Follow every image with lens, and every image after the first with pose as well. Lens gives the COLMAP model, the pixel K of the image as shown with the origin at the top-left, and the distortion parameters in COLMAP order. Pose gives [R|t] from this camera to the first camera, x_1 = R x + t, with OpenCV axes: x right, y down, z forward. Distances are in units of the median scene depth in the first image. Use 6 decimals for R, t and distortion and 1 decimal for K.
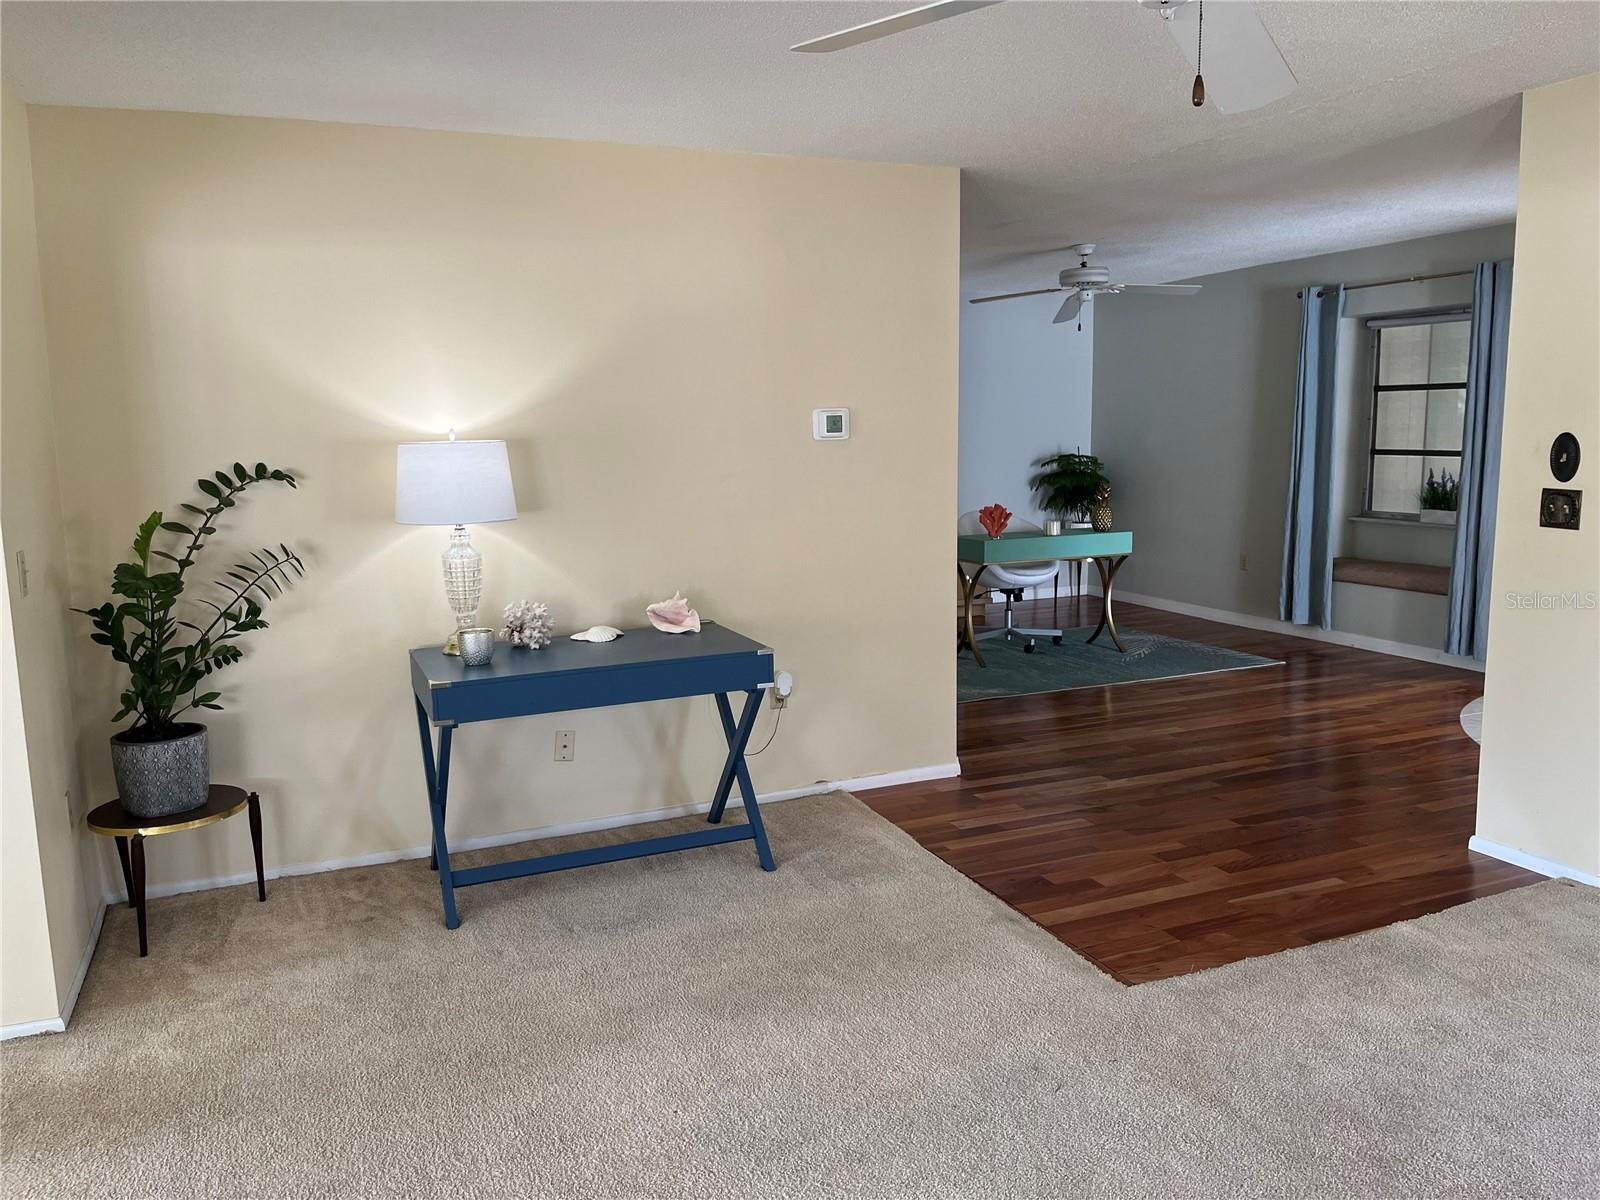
lens RADIAL K [[1215.4, 0, 802.3], [0, 1215.4, 601.4], [0, 0, 1]] dist [0.068715, -0.101179]
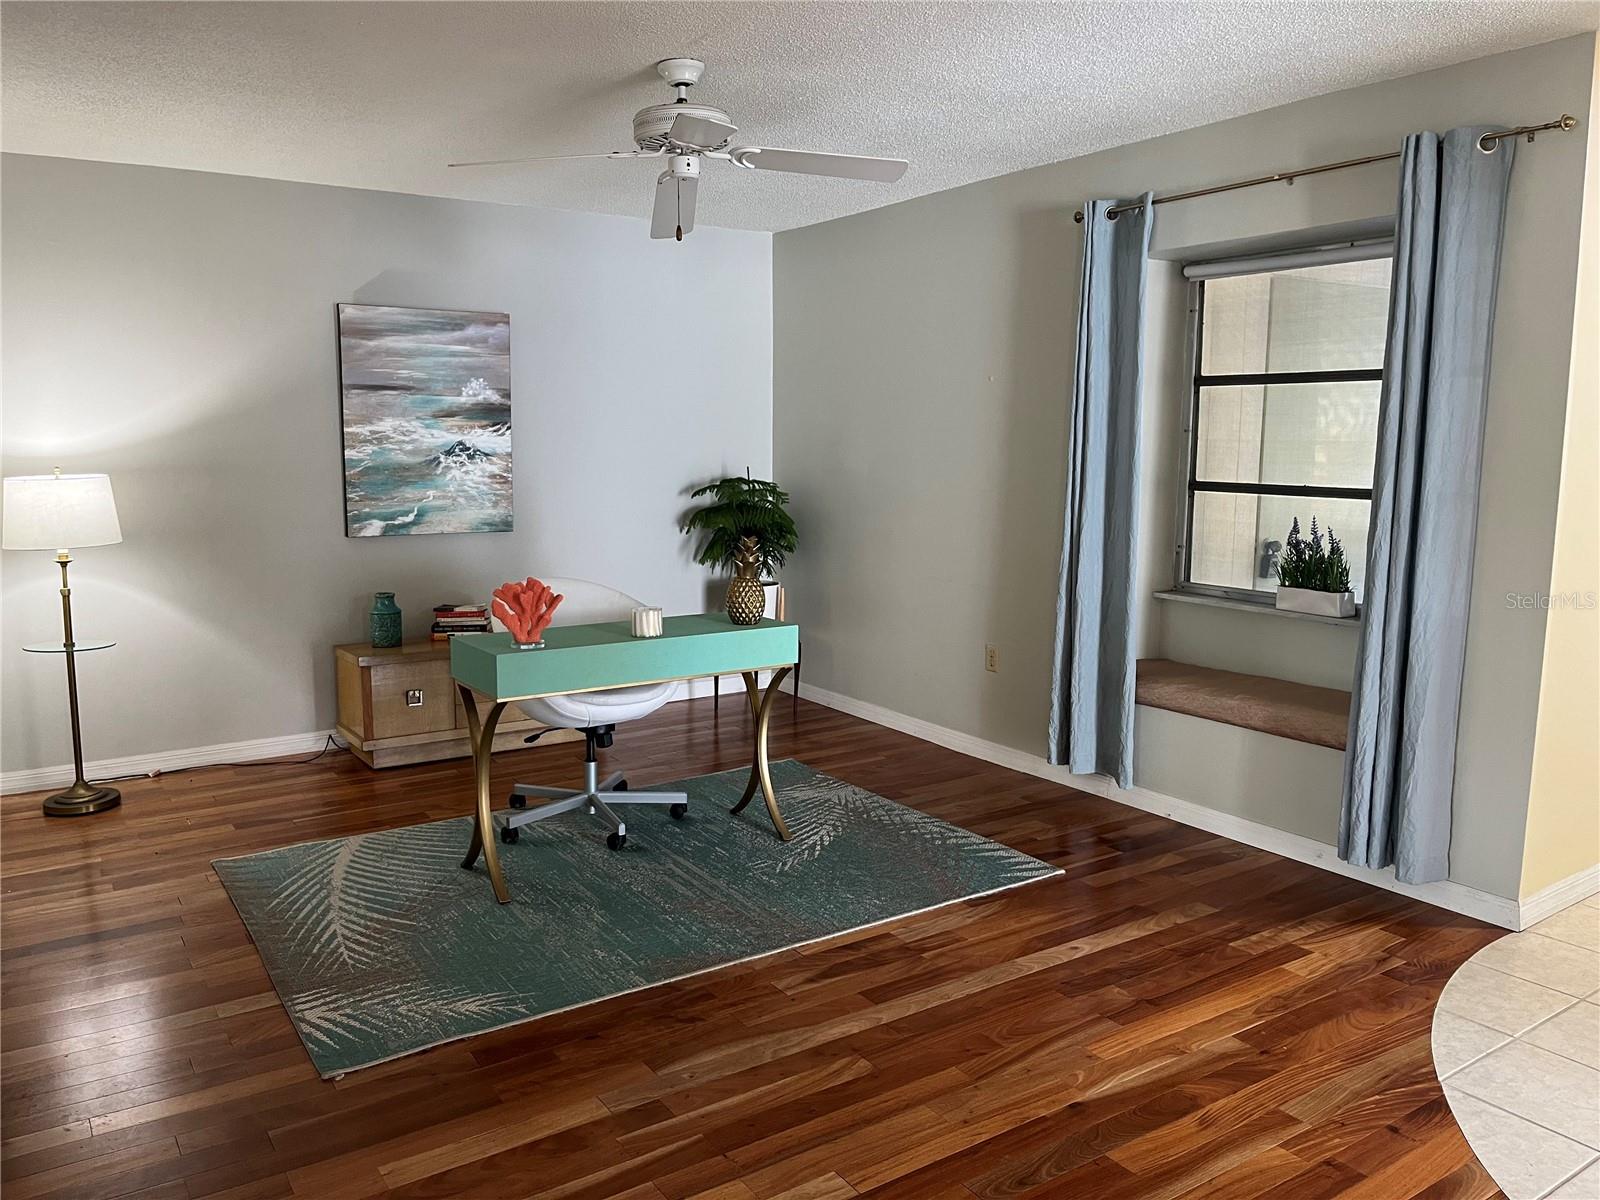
lens RADIAL K [[1215.4, 0, 802.3], [0, 1215.4, 601.4], [0, 0, 1]] dist [0.068715, -0.101179]
pose [[0.982168, -0.003239, 0.187979, 0.164265], [0.005306, 0.999931, -0.010494, -0.060123], [-0.187932, 0.011304, 0.982117, 0.450021]]
